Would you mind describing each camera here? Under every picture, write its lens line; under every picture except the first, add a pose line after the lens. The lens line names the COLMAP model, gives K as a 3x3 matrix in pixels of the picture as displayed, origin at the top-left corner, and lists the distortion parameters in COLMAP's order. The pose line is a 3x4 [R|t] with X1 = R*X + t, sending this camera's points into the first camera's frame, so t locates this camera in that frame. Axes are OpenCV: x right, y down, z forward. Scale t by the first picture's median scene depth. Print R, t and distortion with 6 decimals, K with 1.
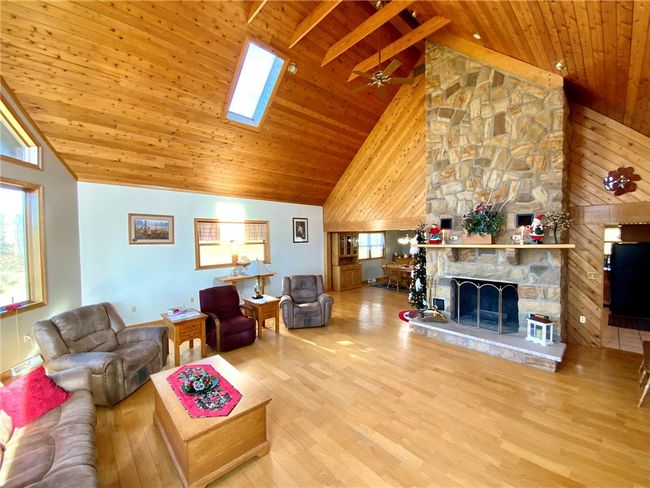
lens RADIAL K [[264.9, 0, 323.7], [0, 264.9, 245.6], [0, 0, 1]] dist [0.025474, -0.021263]
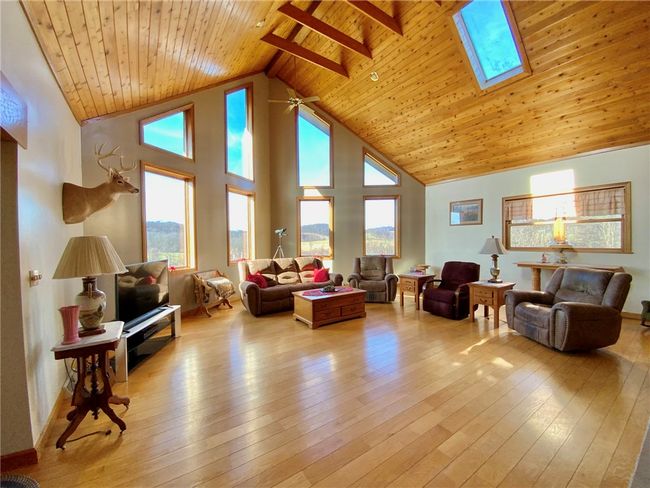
lens RADIAL K [[264.9, 0, 323.7], [0, 264.9, 245.6], [0, 0, 1]] dist [0.025474, -0.021263]
pose [[-0.146785, 0.036782, -0.988484, 0.623702], [-0.014089, 0.999129, 0.039271, 0.046989], [0.989068, 0.019692, -0.146139, 0.526122]]
